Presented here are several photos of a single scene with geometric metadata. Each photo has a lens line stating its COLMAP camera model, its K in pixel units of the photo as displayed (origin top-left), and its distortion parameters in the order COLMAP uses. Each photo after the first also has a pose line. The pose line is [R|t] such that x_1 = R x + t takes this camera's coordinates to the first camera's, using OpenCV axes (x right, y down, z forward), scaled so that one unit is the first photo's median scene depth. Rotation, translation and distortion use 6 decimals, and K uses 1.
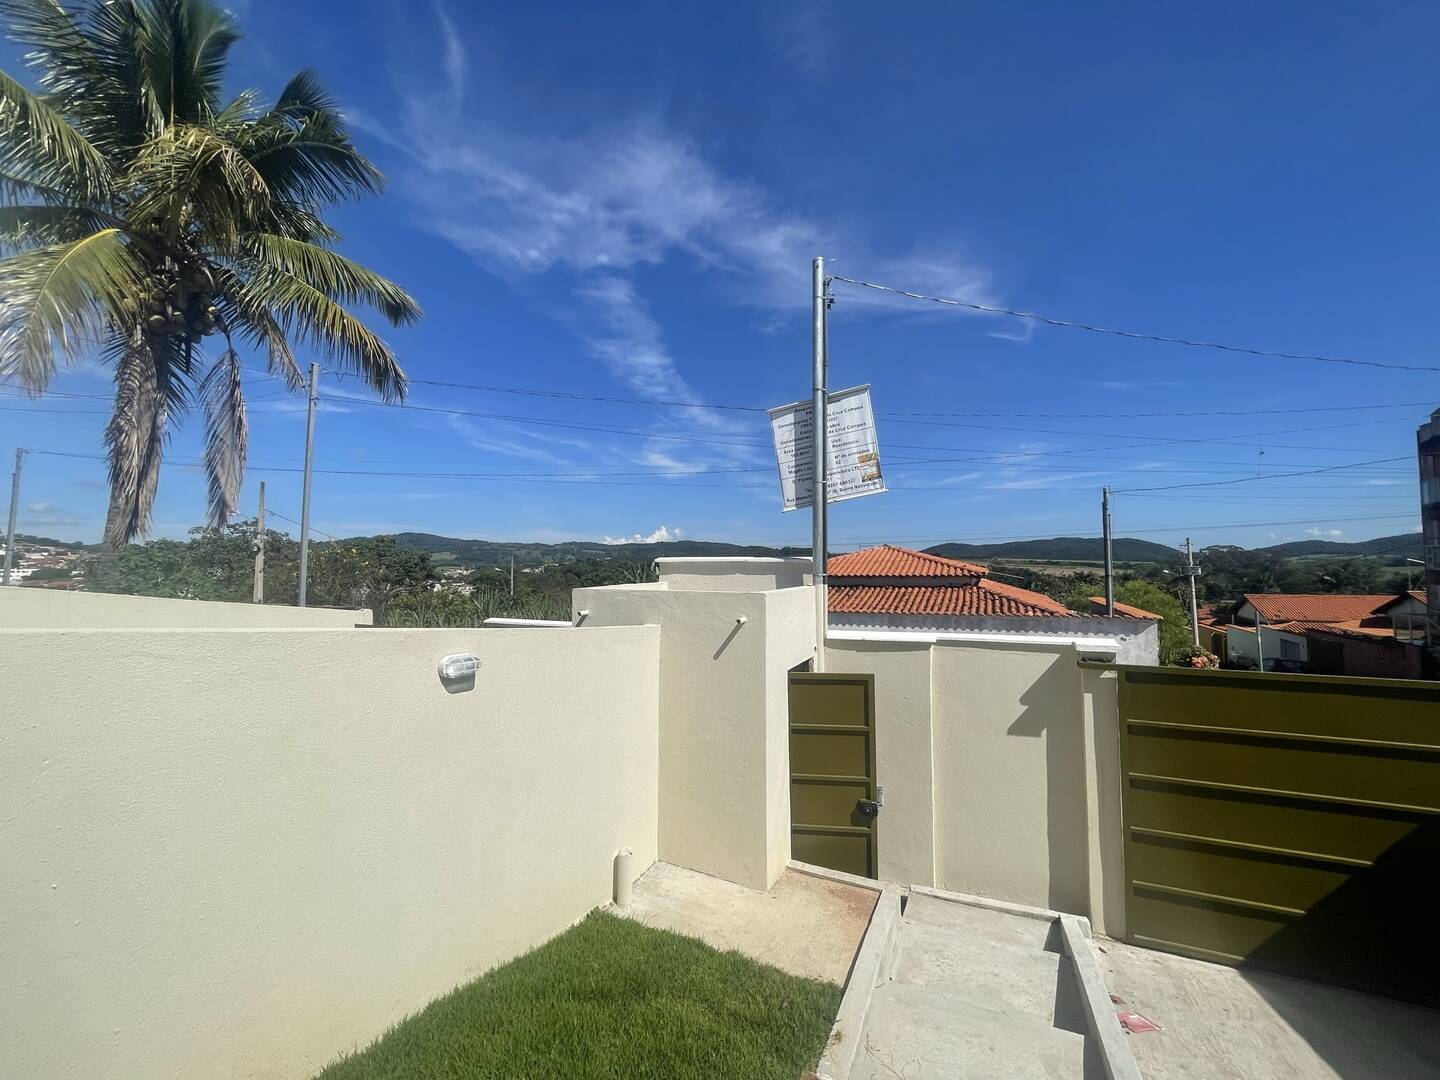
lens RADIAL K [[575.7, 0, 725.3], [0, 575.7, 530.5], [0, 0, 1]] dist [-0.004225, -0.000161]
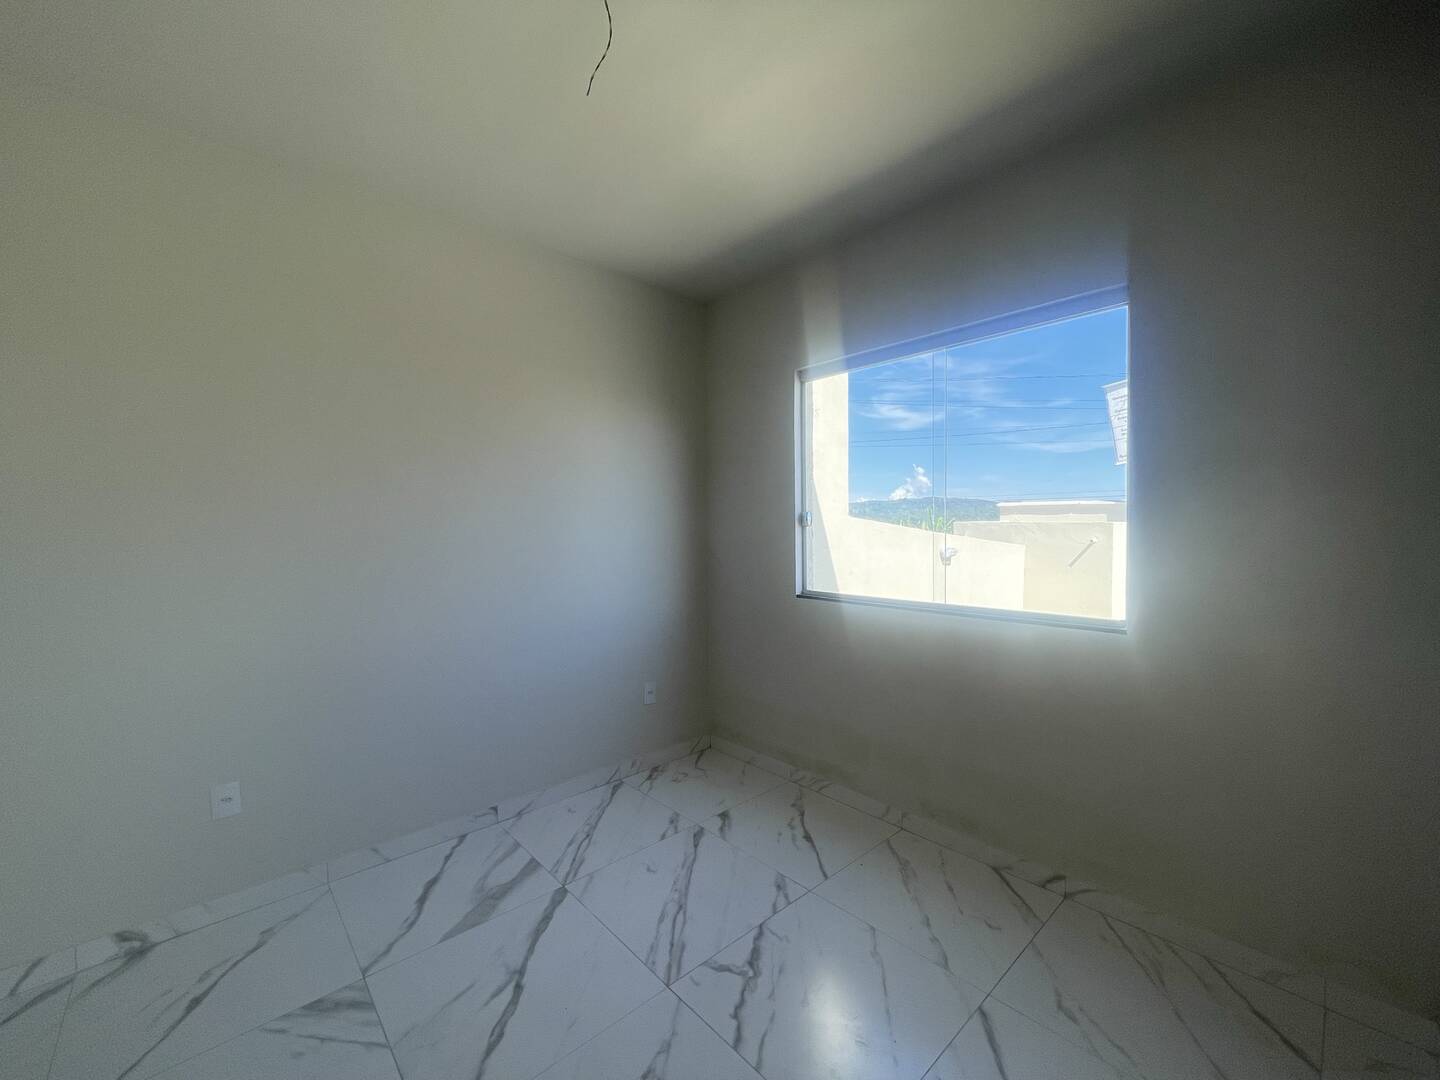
lens RADIAL K [[575.7, 0, 711.0], [0, 575.7, 540.5], [0, 0, 1]] dist [-0.004225, -0.000161]
pose [[0.916720, 0.006038, -0.399485, -0.022484], [0.030781, 0.995847, 0.085686, -0.000131], [0.398343, -0.090847, 0.912726, -0.059086]]
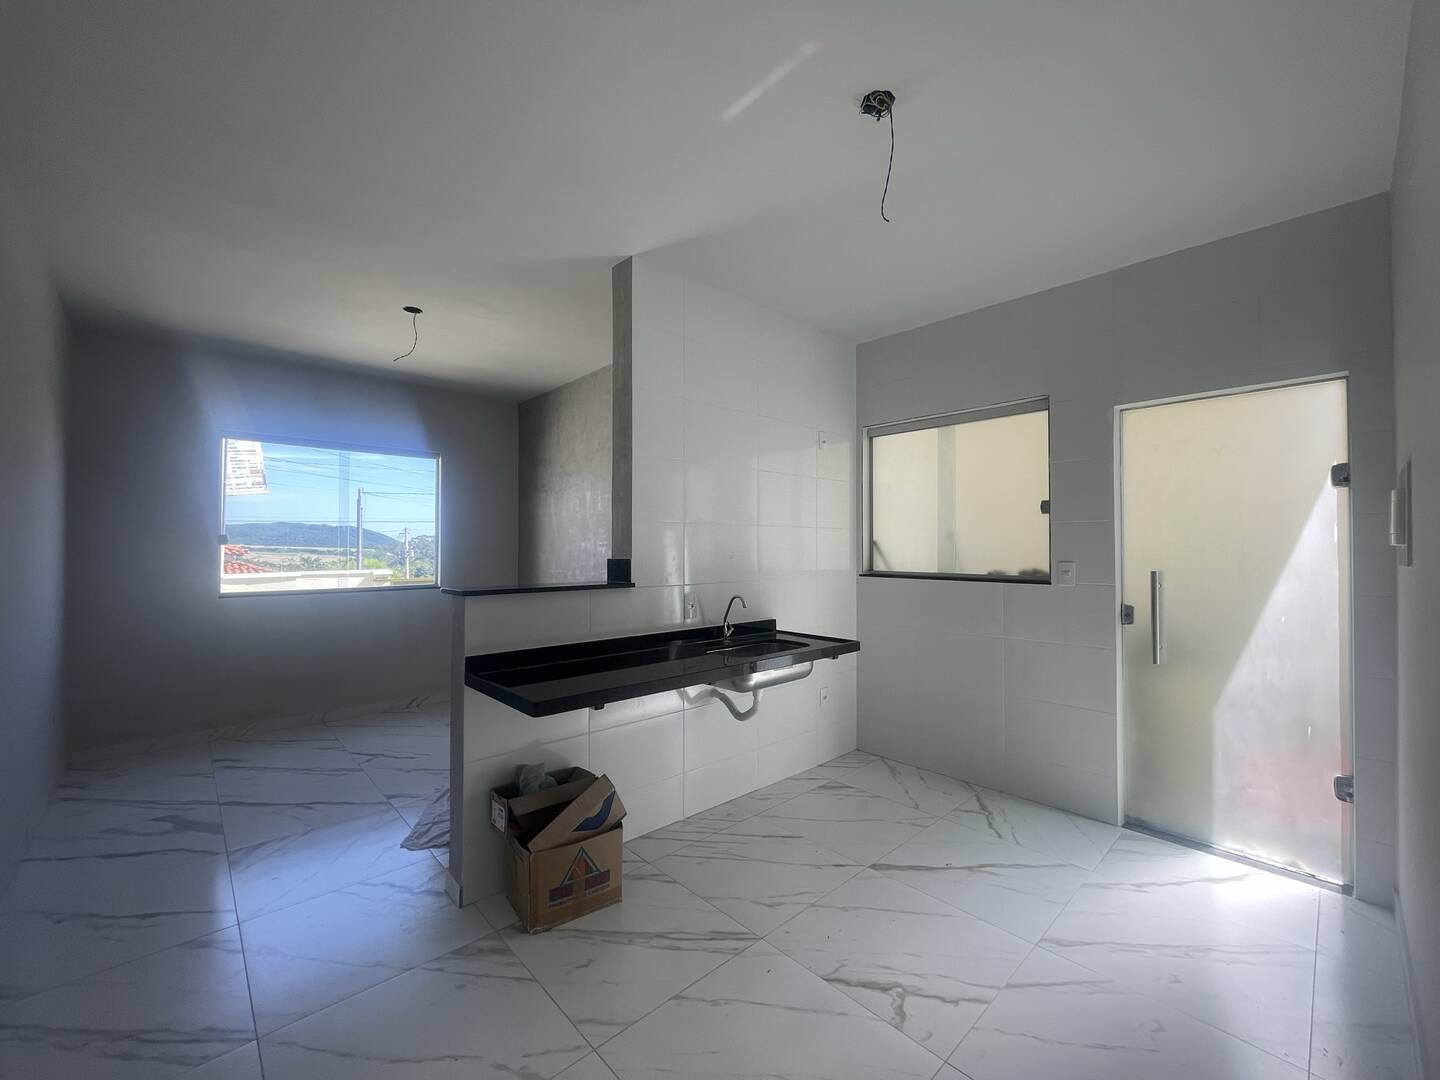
lens RADIAL K [[575.7, 0, 715.6], [0, 575.7, 543.2], [0, 0, 1]] dist [-0.004225, -0.000161]
pose [[0.383697, 0.015396, 0.923331, -0.080305], [-0.056568, 0.998375, 0.006860, -0.000513], [-0.921725, -0.054863, 0.383944, -0.091429]]
